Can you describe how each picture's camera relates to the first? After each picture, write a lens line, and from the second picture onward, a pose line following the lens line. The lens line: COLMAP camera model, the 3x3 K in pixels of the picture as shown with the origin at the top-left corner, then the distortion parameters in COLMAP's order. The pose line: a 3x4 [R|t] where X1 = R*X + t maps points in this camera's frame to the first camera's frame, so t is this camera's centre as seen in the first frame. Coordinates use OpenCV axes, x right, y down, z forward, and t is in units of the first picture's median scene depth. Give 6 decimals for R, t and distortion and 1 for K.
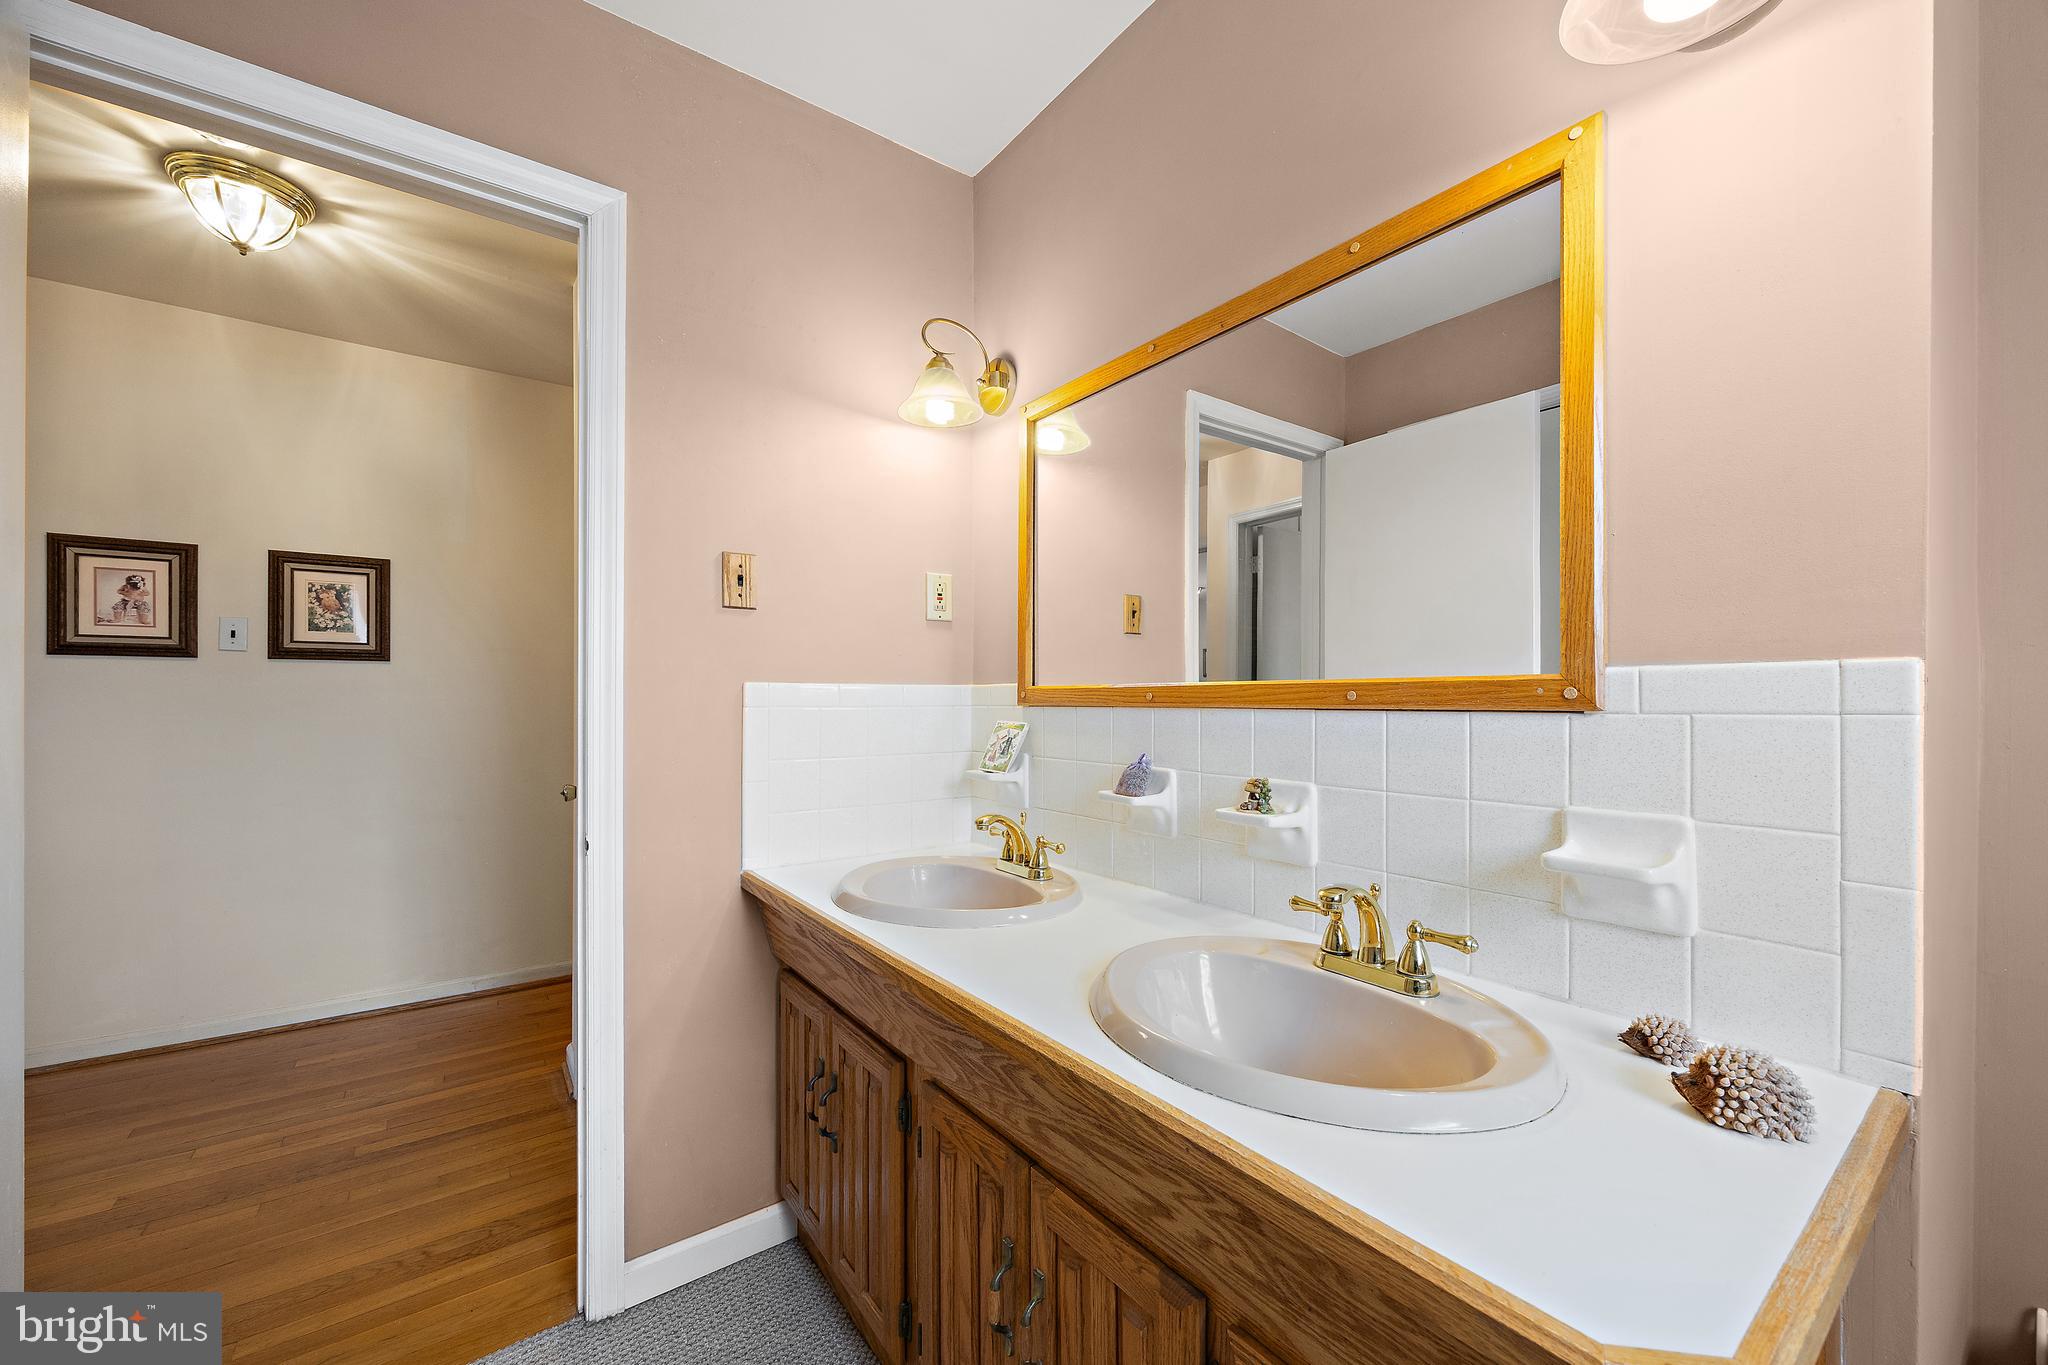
lens RADIAL K [[787.5, 0, 986.2], [0, 787.5, 699.0], [0, 0, 1]] dist [-0.000684, -0.000551]
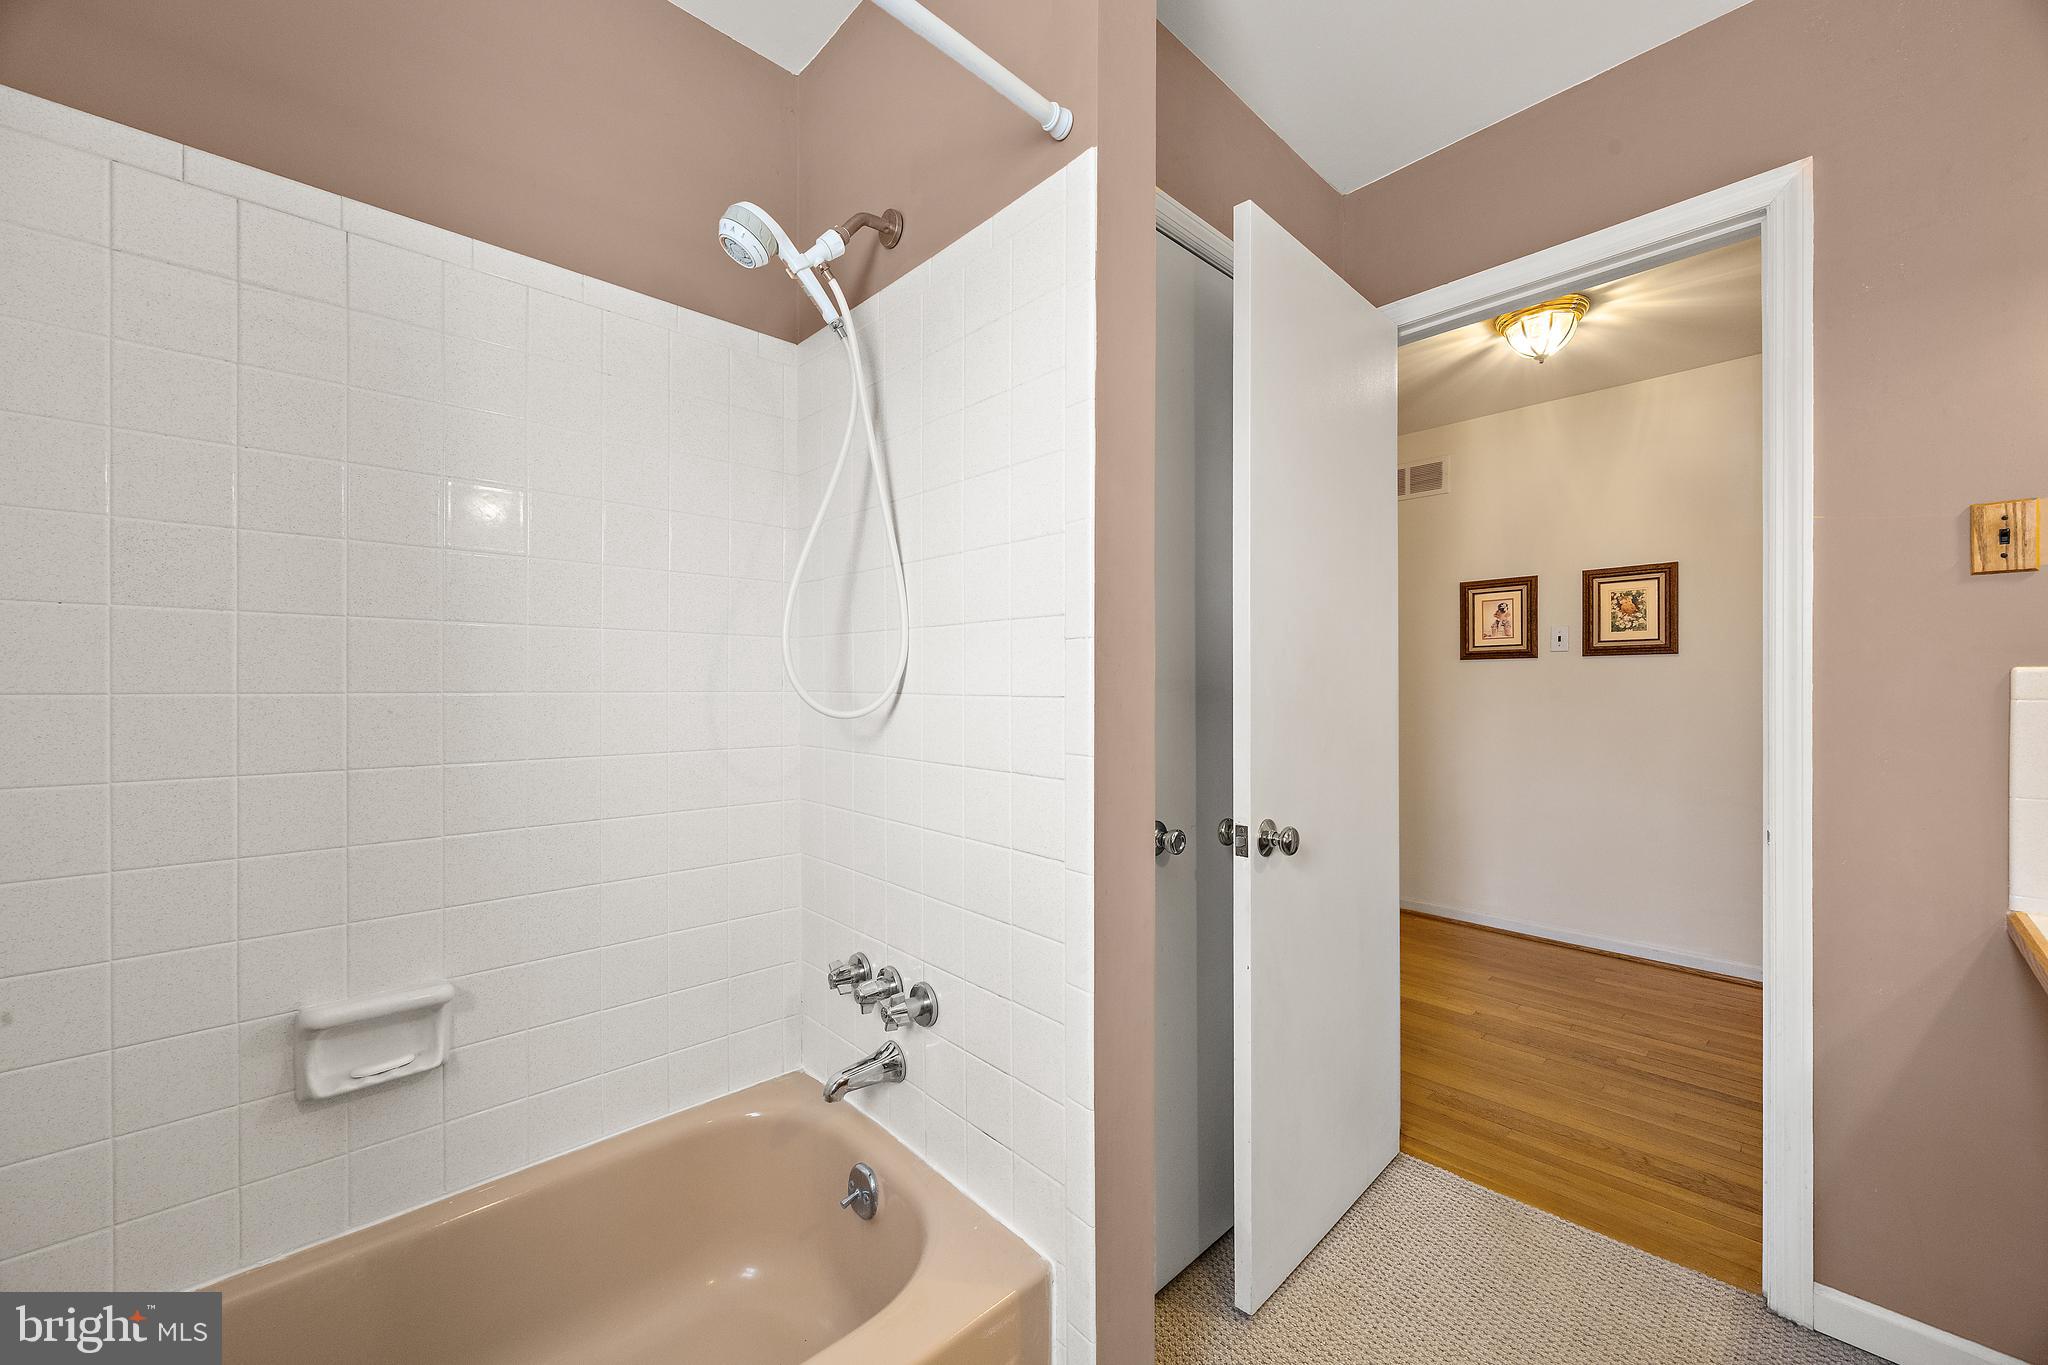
lens RADIAL K [[787.5, 0, 1026.6], [0, 787.5, 688.2], [0, 0, 1]] dist [-0.000684, -0.000551]
pose [[0.106938, -0.000921, -0.994265, 0.276467], [0.006192, 0.999981, -0.000260, -0.005220], [0.994246, -0.006129, 0.106942, -0.033489]]
